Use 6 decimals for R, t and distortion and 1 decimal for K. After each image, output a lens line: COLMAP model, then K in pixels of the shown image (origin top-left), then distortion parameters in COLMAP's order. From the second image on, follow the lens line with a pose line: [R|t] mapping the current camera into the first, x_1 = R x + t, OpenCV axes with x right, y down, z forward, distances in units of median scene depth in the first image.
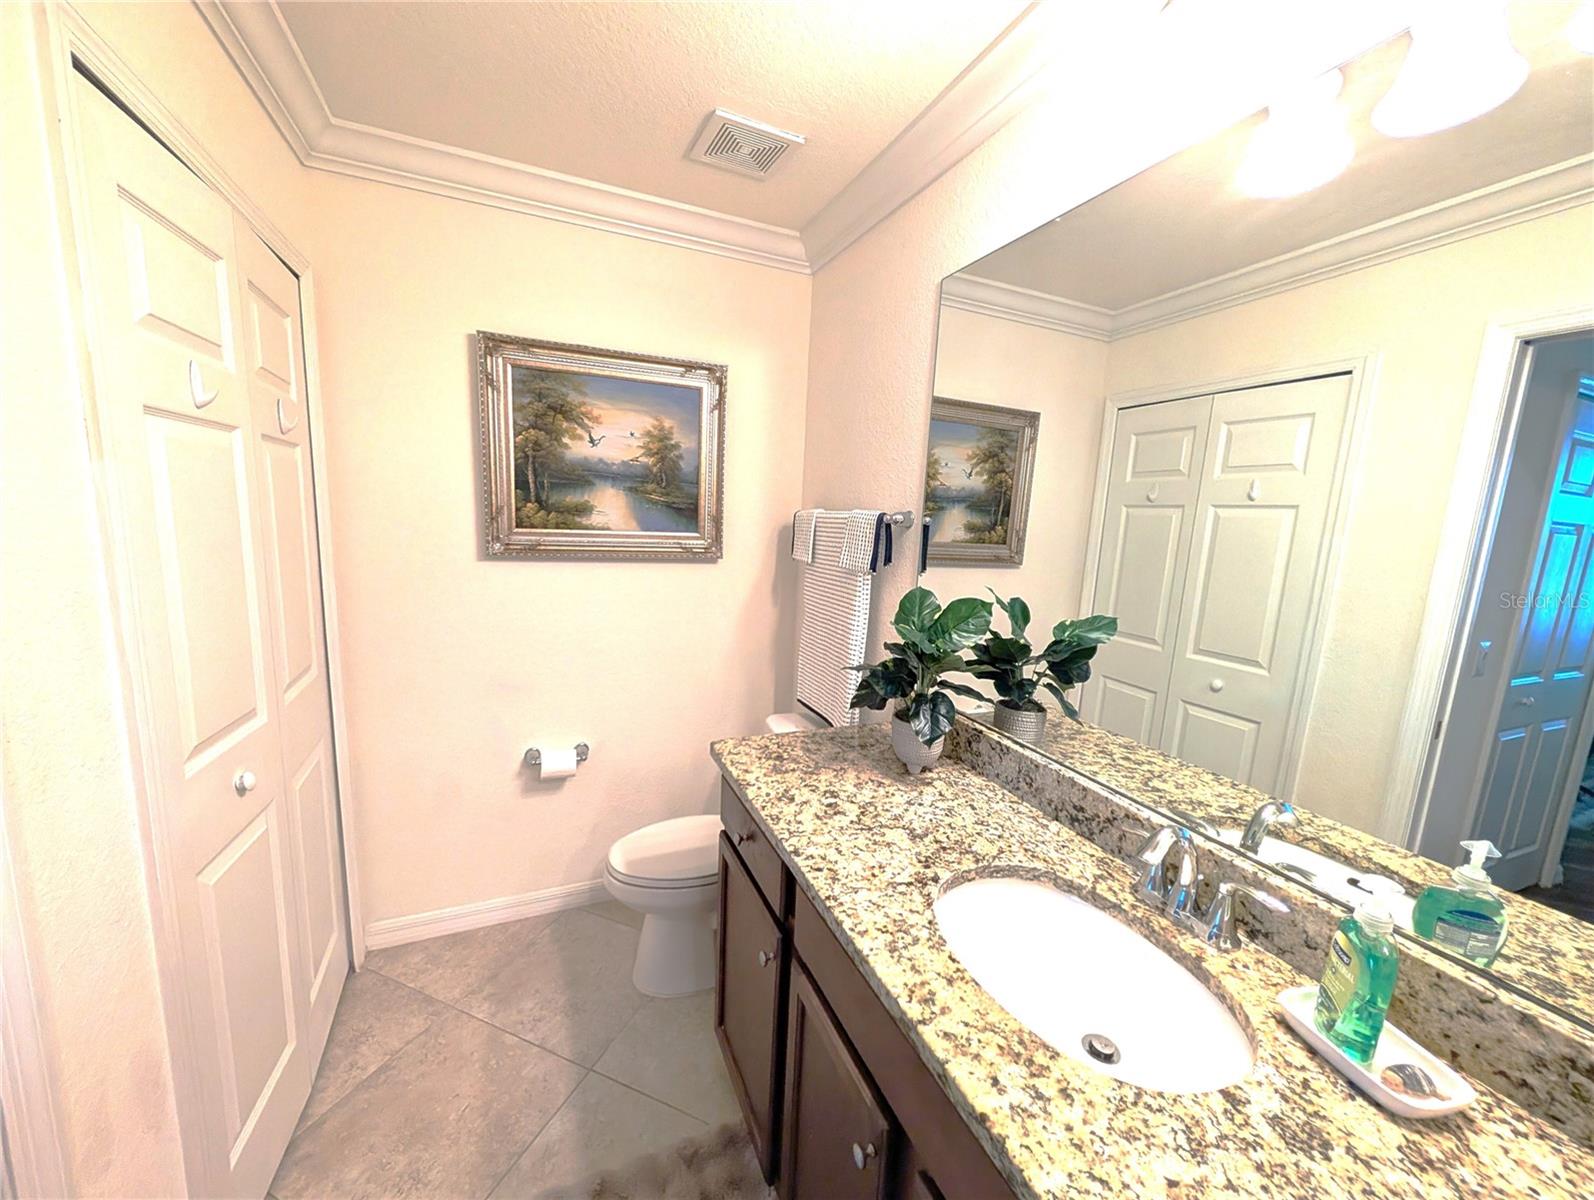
lens RADIAL K [[607.2, 0, 793.6], [0, 607.2, 609.5], [0, 0, 1]] dist [0.001384, -0.000213]
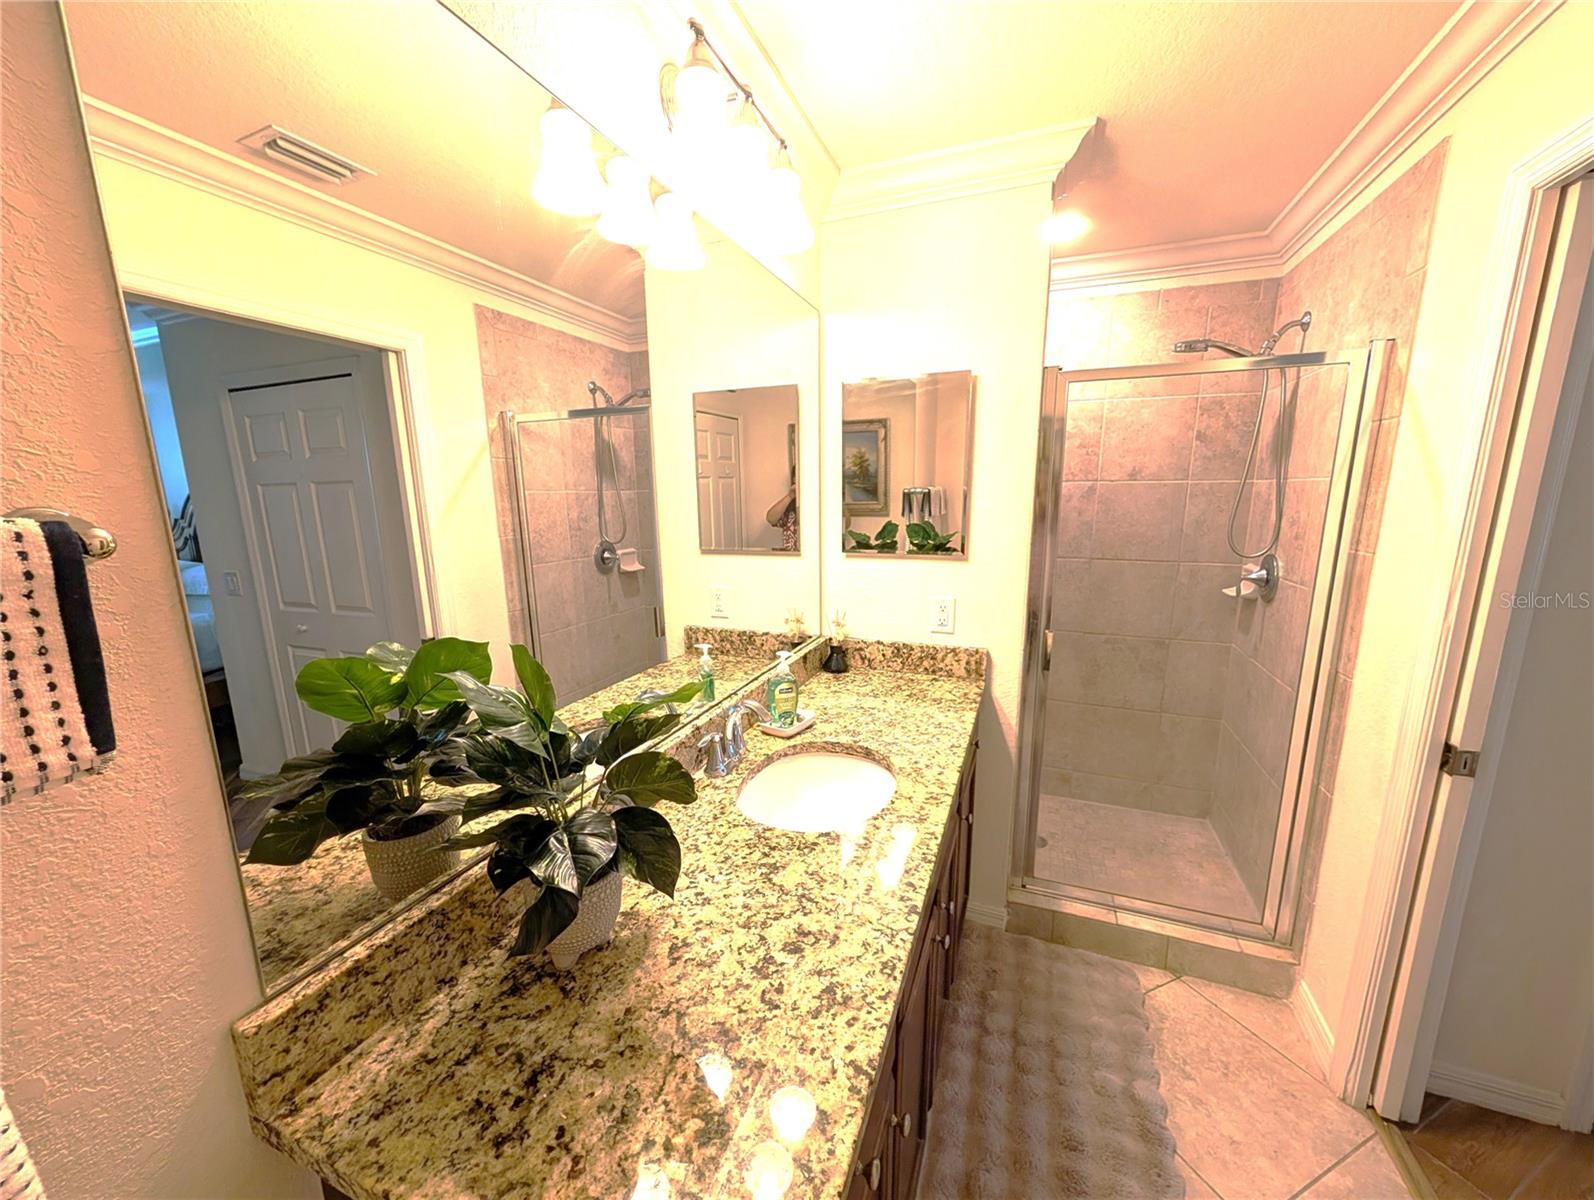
lens RADIAL K [[607.2, 0, 793.6], [0, 607.2, 609.5], [0, 0, 1]] dist [0.001384, -0.000213]
pose [[-0.711019, -0.171170, 0.682021, -0.343338], [0.086776, 0.941146, 0.326670, -0.258695], [-0.697798, 0.291452, -0.654319, 1.378742]]
